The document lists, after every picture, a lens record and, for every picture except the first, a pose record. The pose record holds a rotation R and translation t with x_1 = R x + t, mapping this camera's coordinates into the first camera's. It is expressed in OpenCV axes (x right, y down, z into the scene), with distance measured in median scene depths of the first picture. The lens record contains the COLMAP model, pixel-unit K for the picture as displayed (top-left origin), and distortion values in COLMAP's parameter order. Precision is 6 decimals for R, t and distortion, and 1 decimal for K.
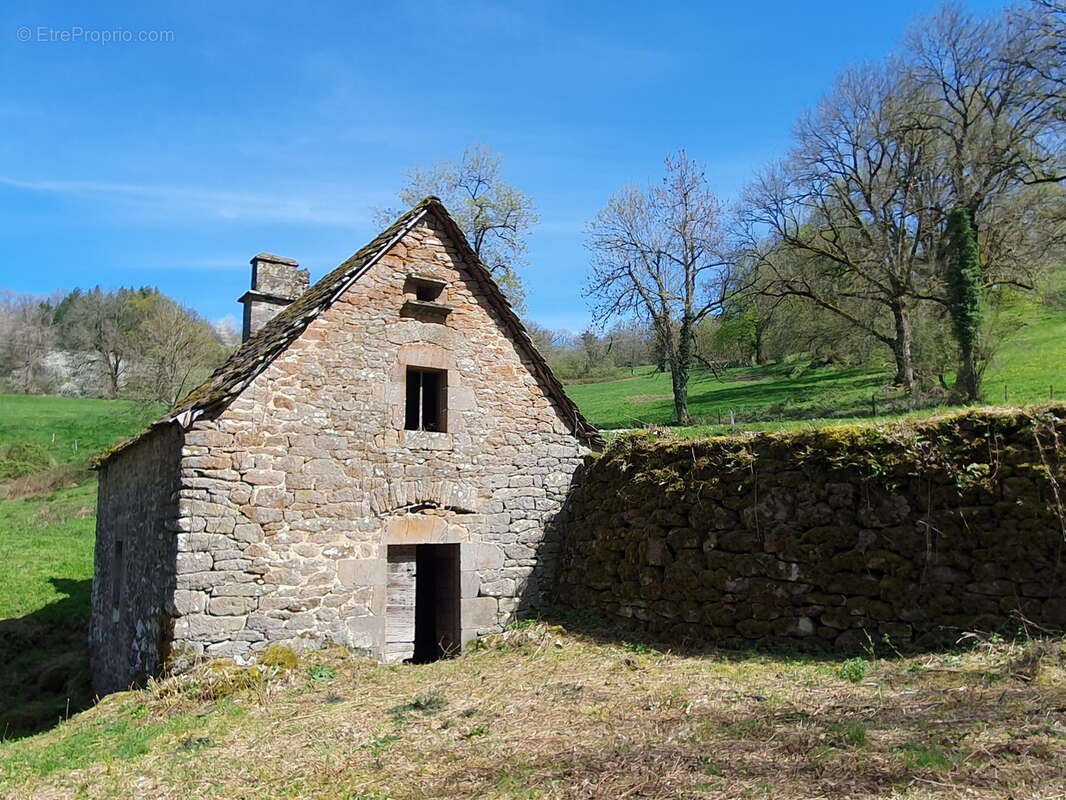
lens RADIAL K [[828.6, 0, 541.9], [0, 828.6, 411.4], [0, 0, 1]] dist [0.103390, -0.176908]
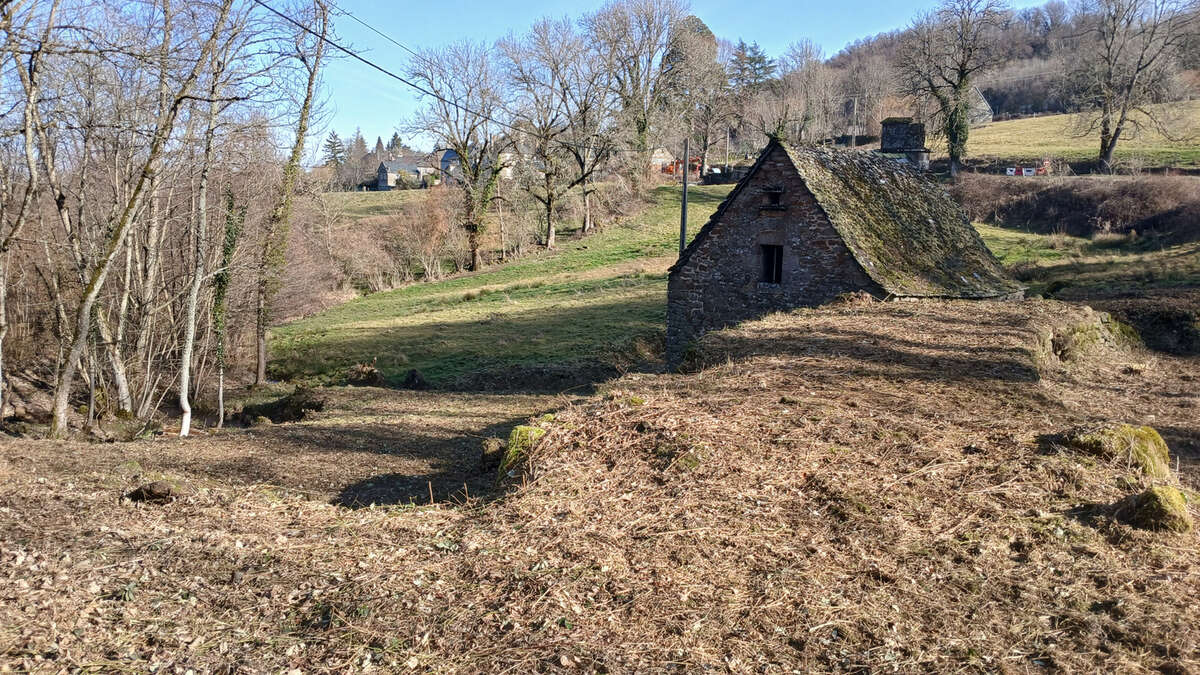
lens RADIAL K [[923.8, 0, 595.1], [0, 923.8, 361.8], [0, 0, 1]] dist [0.069716, -0.128507]
pose [[0.224960, 0.167595, -0.959846, 1.768681], [0.108569, 0.974651, 0.195625, -0.248390], [0.968300, -0.148217, 0.201062, 0.261502]]
